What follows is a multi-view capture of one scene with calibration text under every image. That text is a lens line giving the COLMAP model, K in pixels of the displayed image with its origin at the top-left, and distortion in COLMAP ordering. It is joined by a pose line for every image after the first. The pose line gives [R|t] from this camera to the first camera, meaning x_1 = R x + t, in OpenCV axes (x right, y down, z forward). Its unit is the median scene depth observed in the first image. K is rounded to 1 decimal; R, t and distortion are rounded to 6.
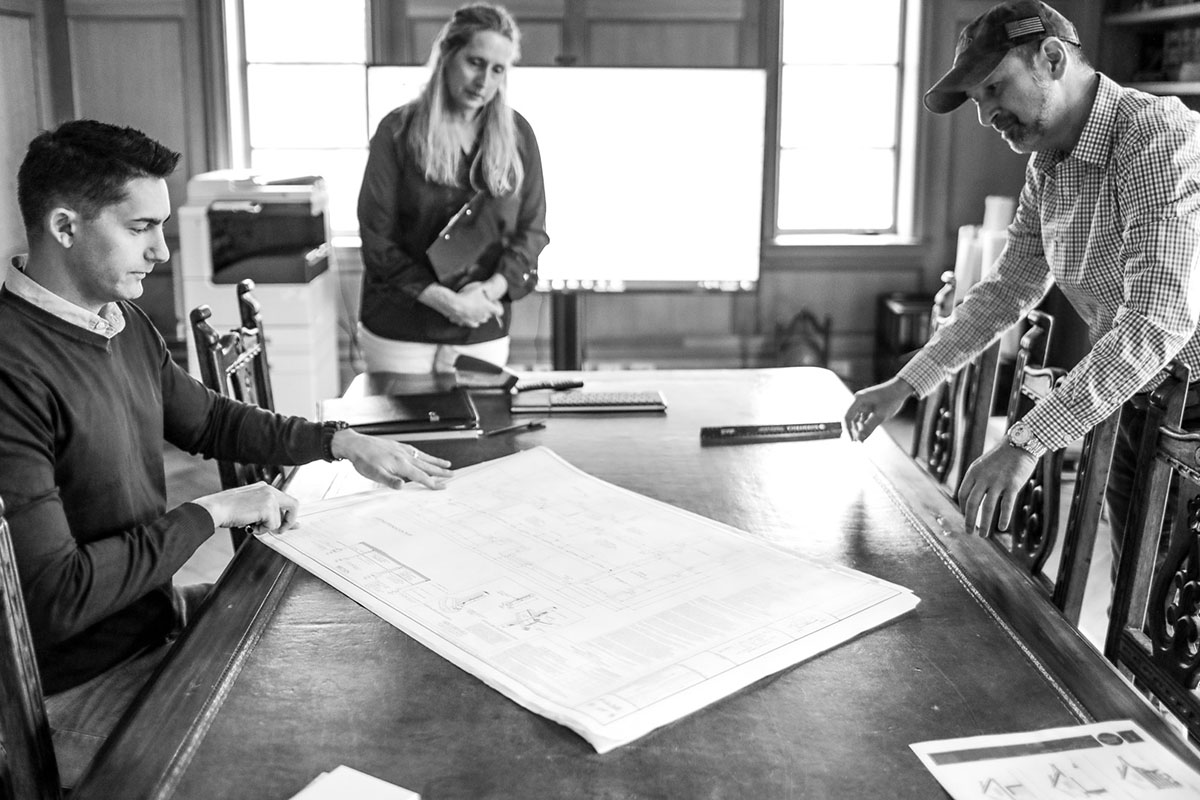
lens RADIAL K [[1183.3, 0, 600.7], [0, 1183.3, 306.8], [0, 0, 1]] dist [-0.003853, -0.000038]
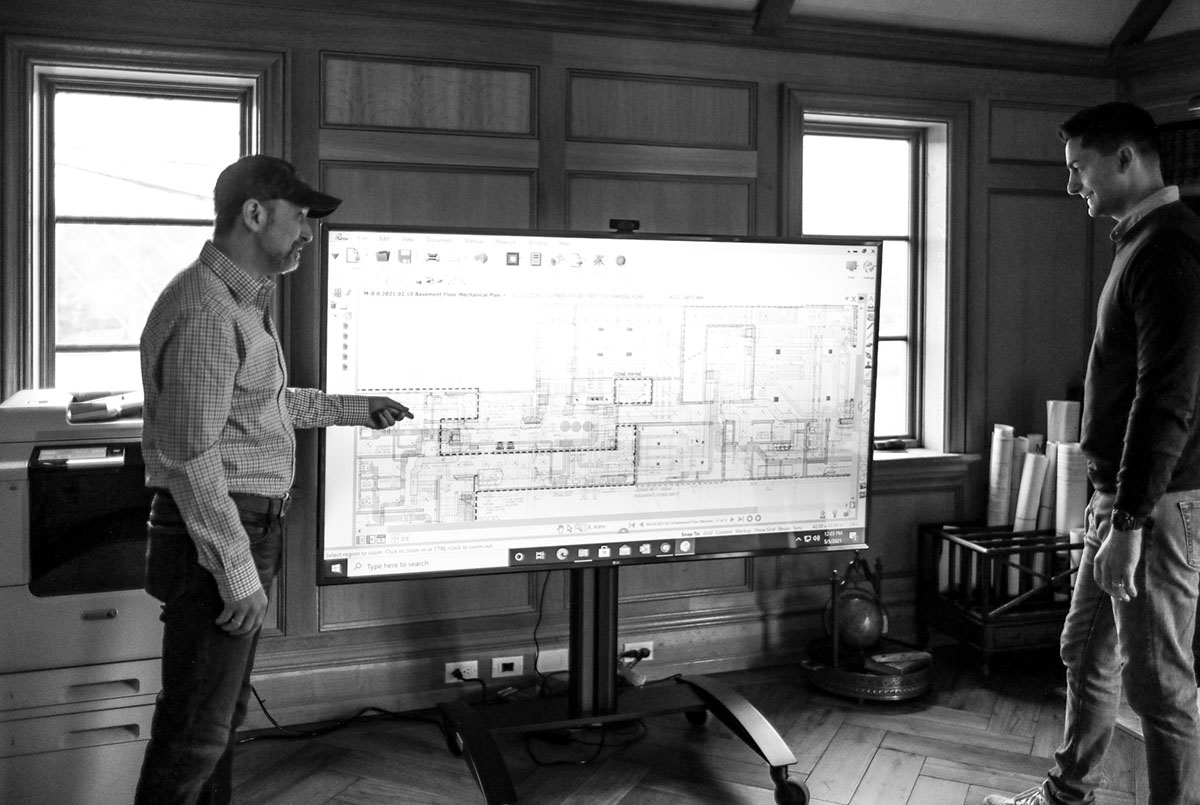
lens RADIAL K [[1183.3, 0, 600.7], [0, 1183.3, 309.3], [0, 0, 1]] dist [-0.003853, -0.000038]
pose [[0.951106, -0.002655, 0.308854, -0.604588], [0.045698, 0.990167, -0.132213, -0.166846], [-0.305466, 0.139863, 0.941875, 0.865544]]
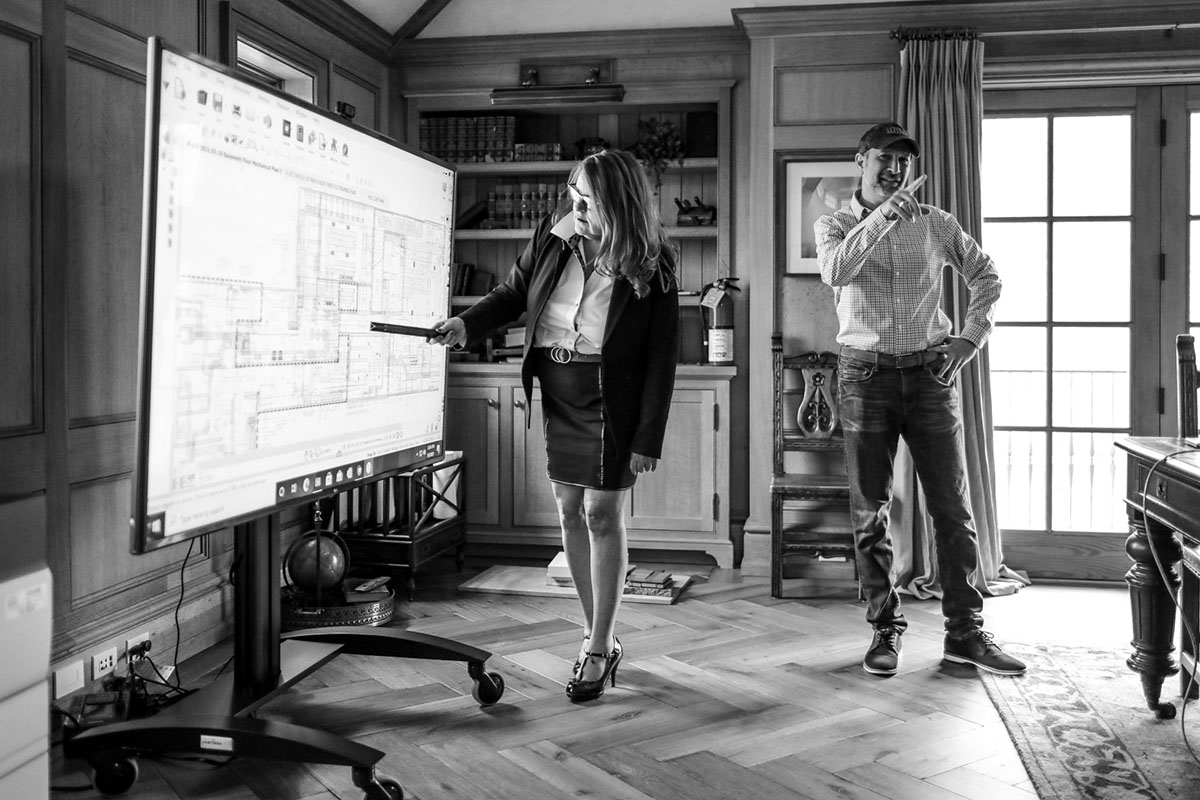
lens RADIAL K [[1173.4, 0, 600.8], [0, 1173.4, 342.7], [0, 0, 1]] dist [0.006597, -0.007807]
pose [[0.214660, -0.013589, 0.976594, -1.425032], [0.168121, 0.985492, -0.023241, -0.125412], [-0.962110, 0.169175, 0.213831, 1.805954]]
